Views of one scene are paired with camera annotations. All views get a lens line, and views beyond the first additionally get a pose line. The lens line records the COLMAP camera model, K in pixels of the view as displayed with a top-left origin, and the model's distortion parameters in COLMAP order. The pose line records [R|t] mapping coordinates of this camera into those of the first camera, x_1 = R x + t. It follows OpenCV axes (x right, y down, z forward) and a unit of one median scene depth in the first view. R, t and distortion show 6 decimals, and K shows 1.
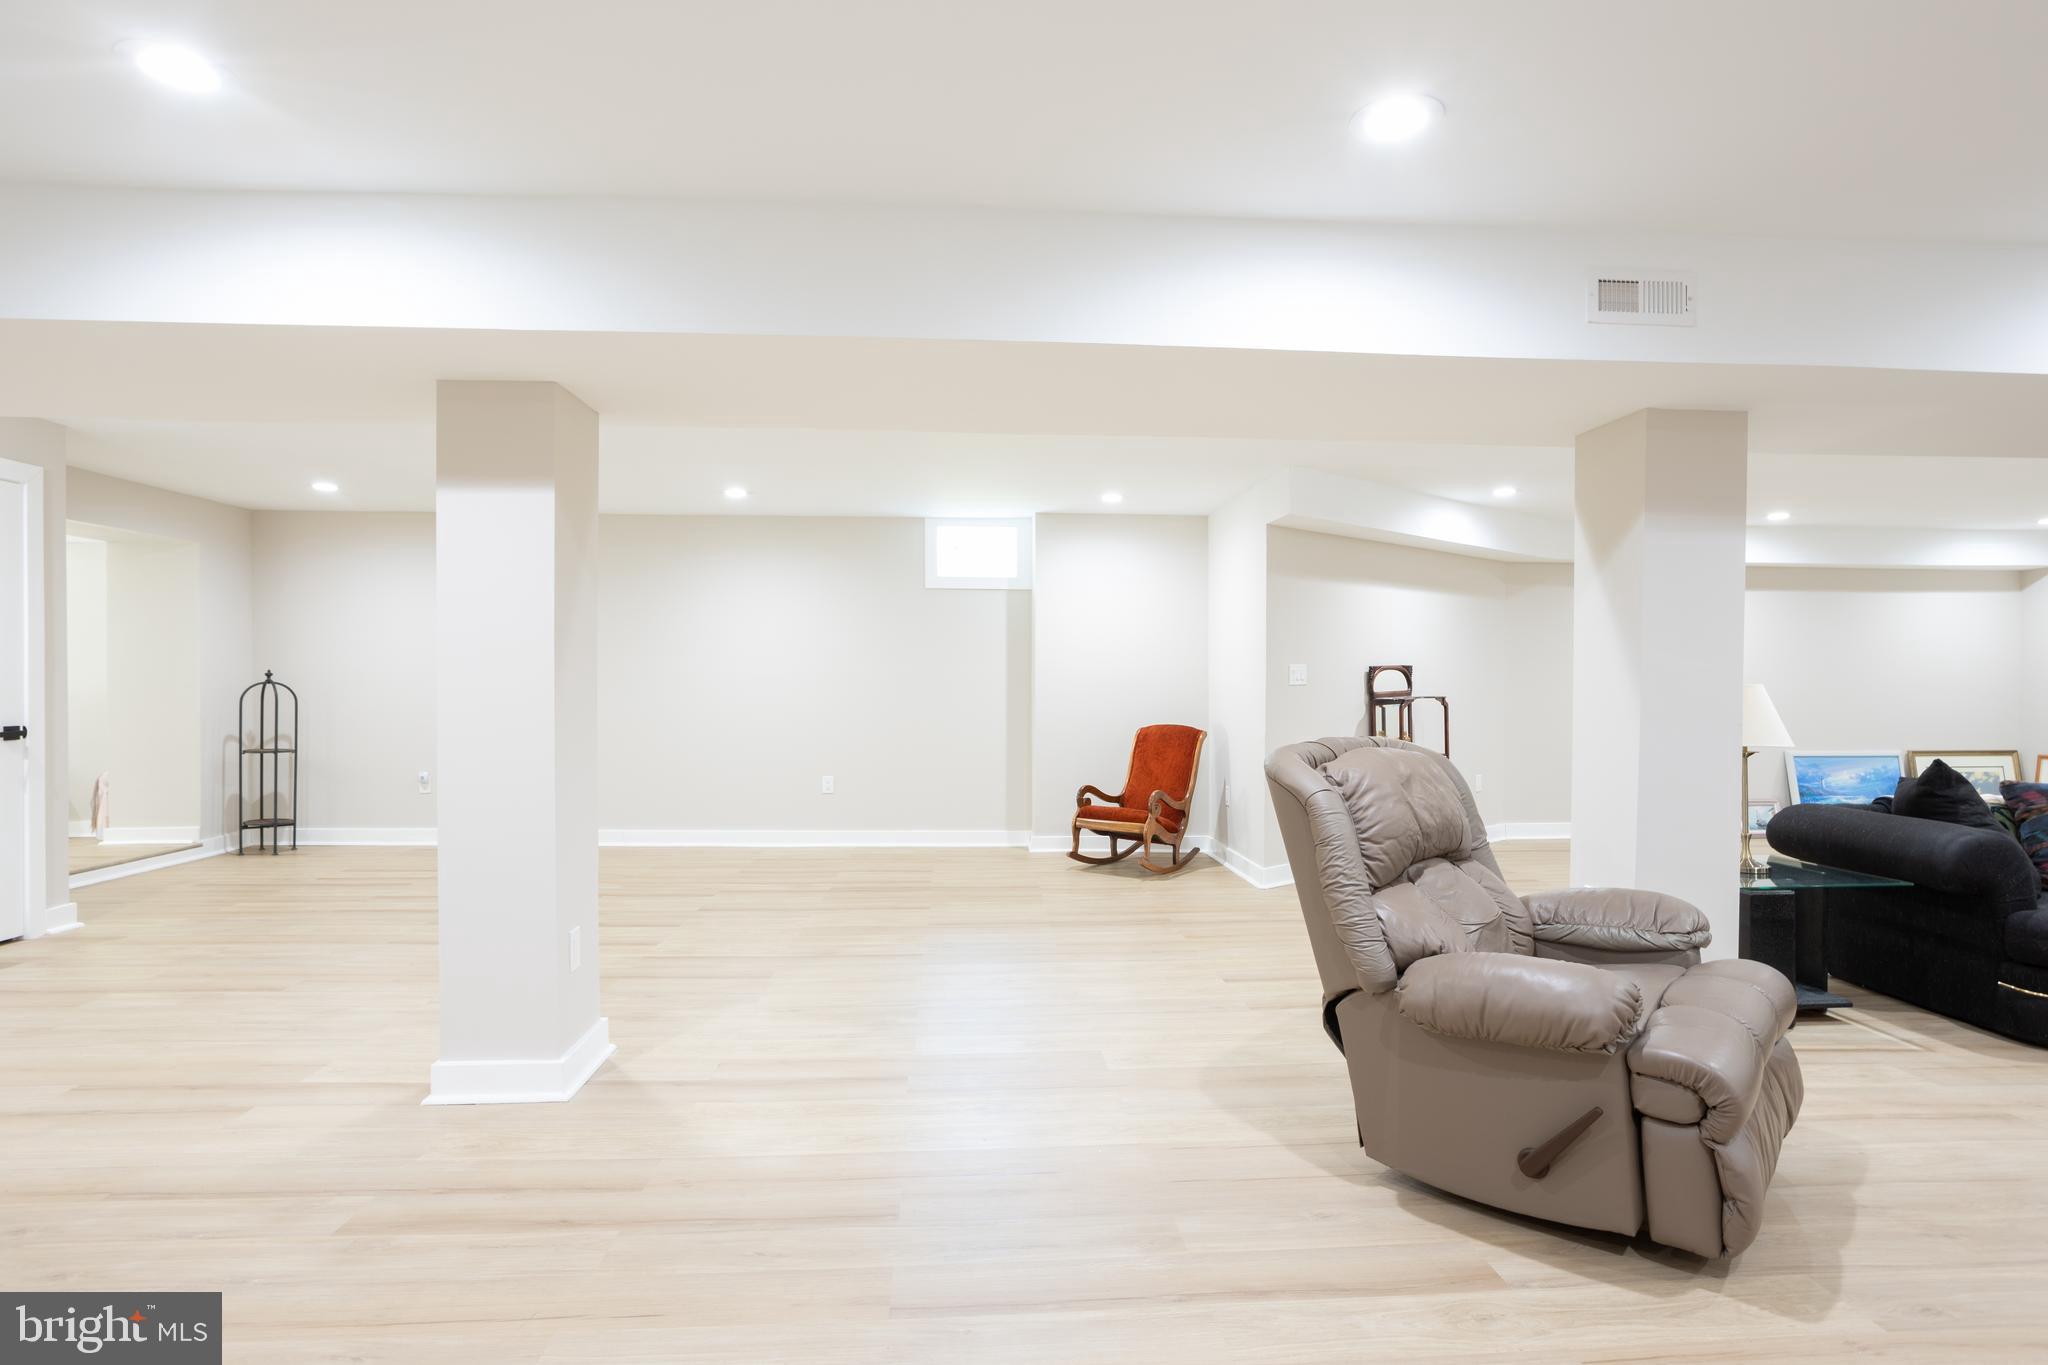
lens RADIAL K [[1058.6, 0, 1031.8], [0, 1058.6, 656.0], [0, 0, 1]] dist [-0.033876, 0.021178]
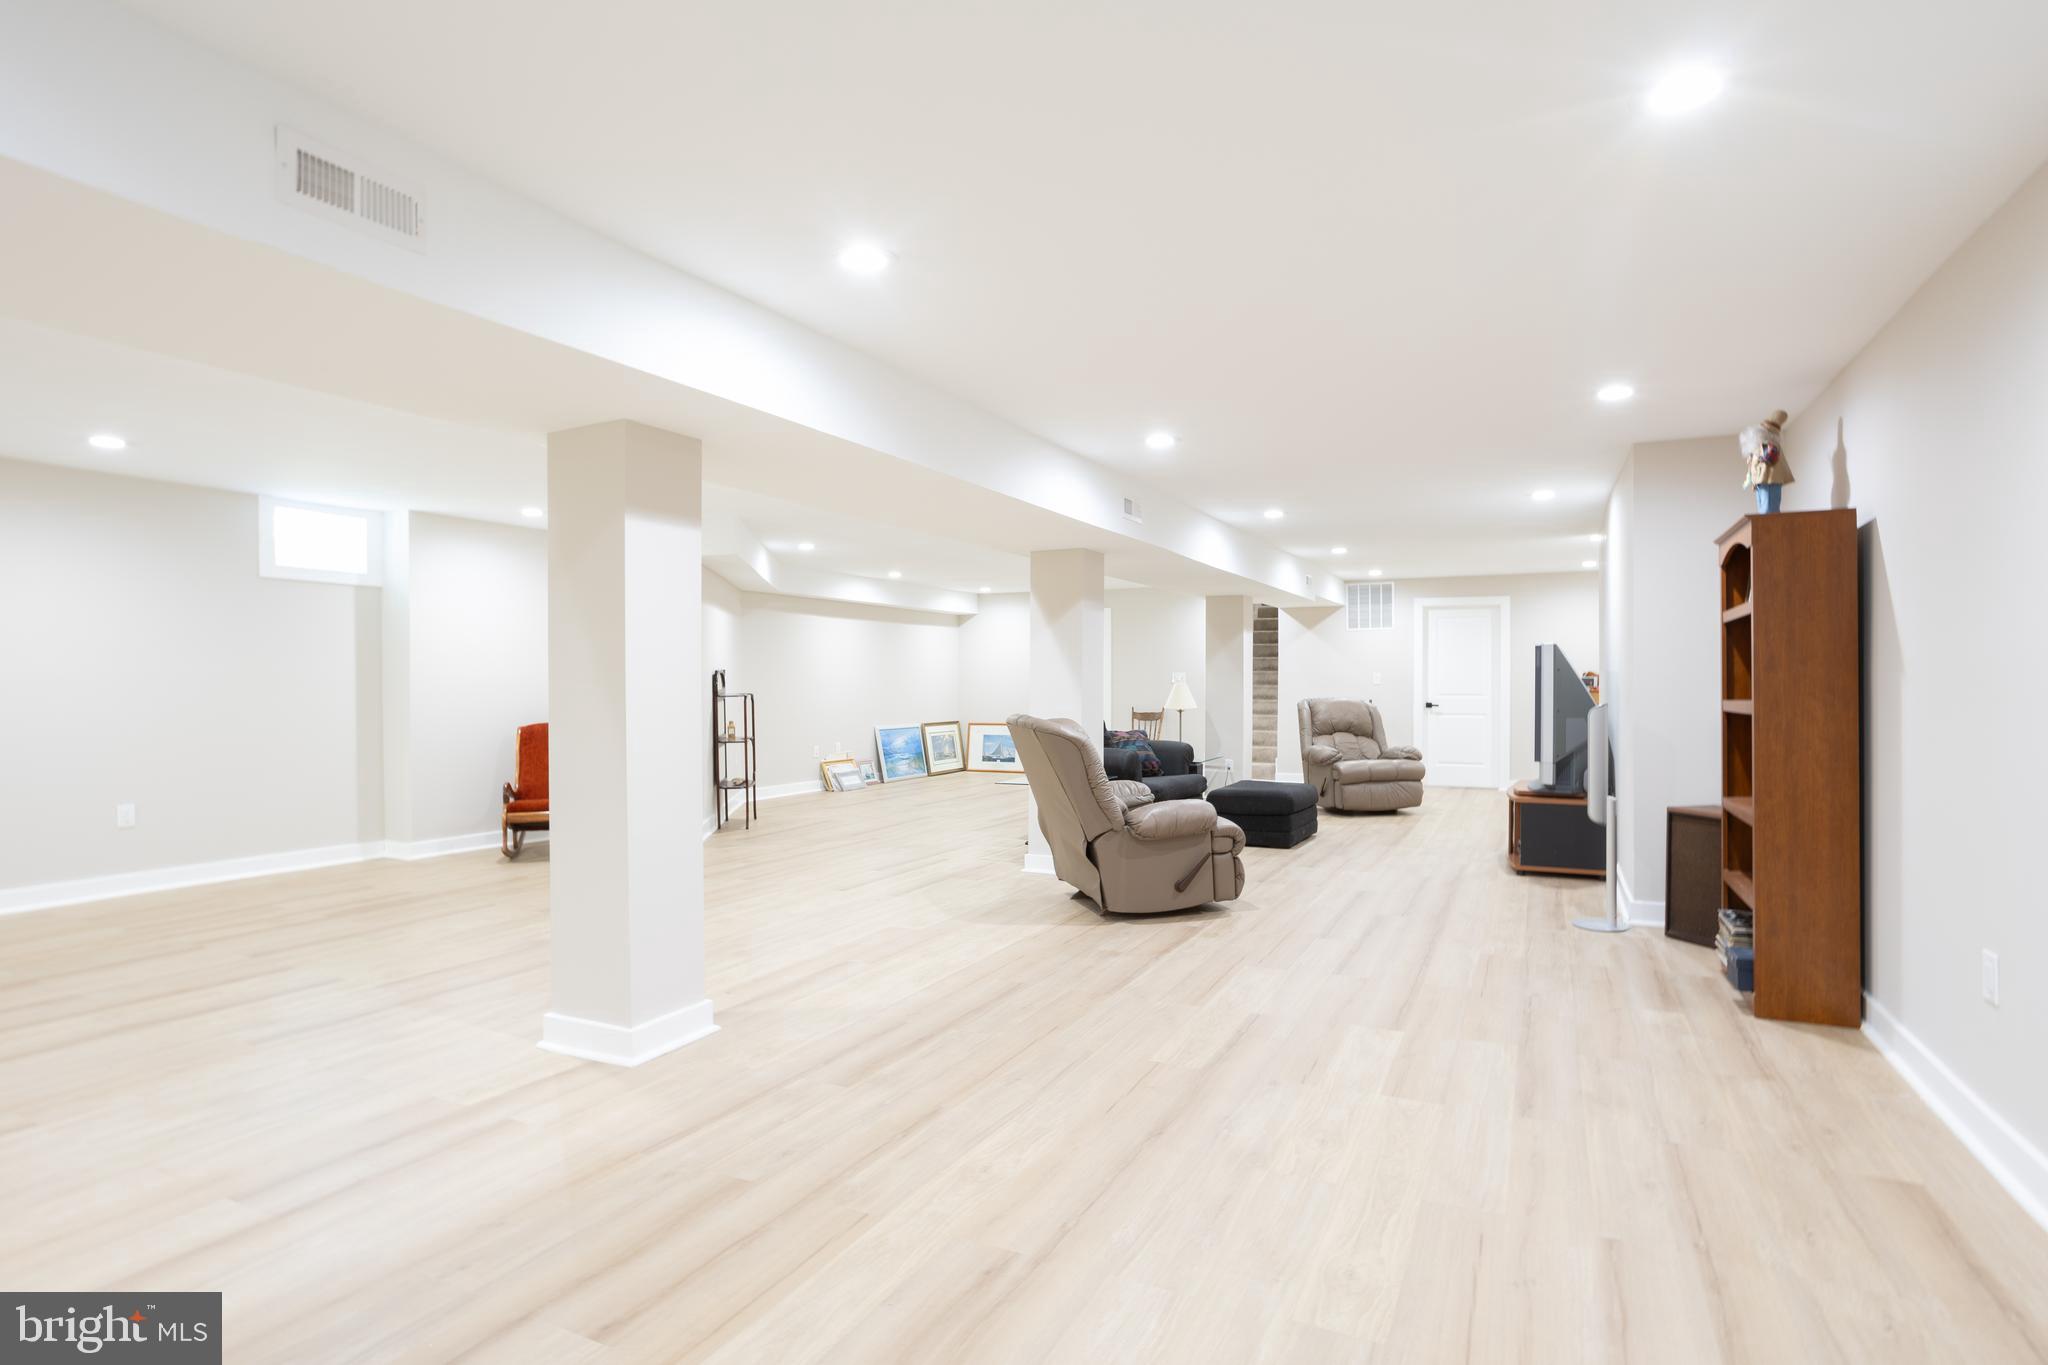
lens RADIAL K [[1058.6, 0, 1039.5], [0, 1058.6, 678.9], [0, 0, 1]] dist [-0.033876, 0.021178]
pose [[0.492747, -0.001847, 0.870171, -0.593441], [-0.020499, 0.999696, 0.013730, -0.006399], [-0.869931, -0.024603, 0.492559, 0.030903]]
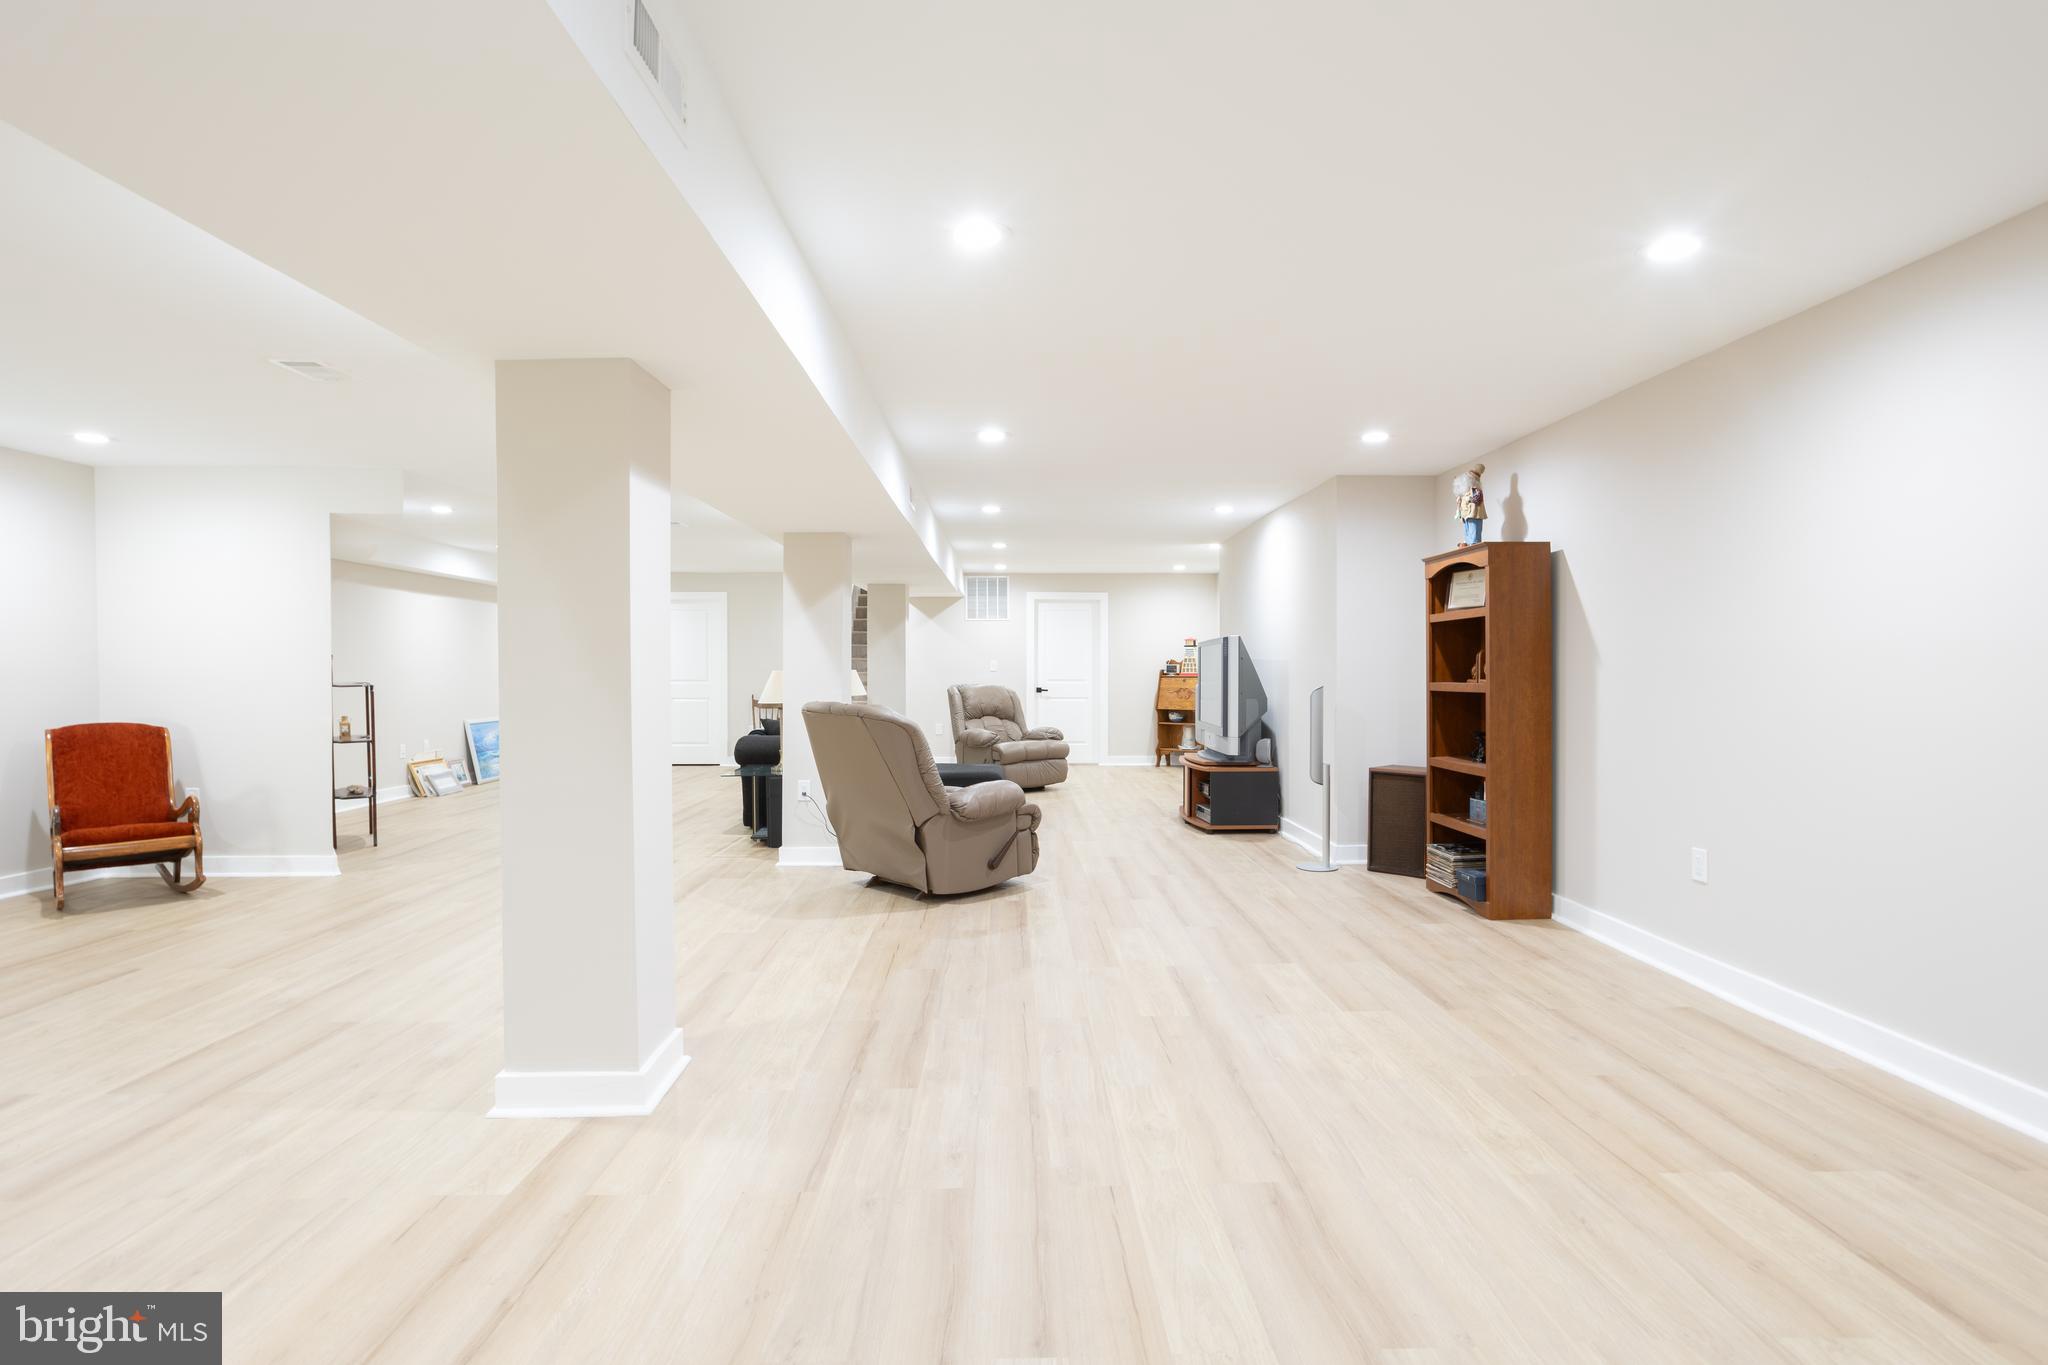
lens RADIAL K [[1058.6, 0, 1044.3], [0, 1058.6, 677.5], [0, 0, 1]] dist [-0.033876, 0.021178]
pose [[0.028295, -0.011918, 0.999529, -0.675852], [-0.027015, 0.999555, 0.012683, 0.000717], [-0.999235, -0.027361, 0.027960, 0.271077]]
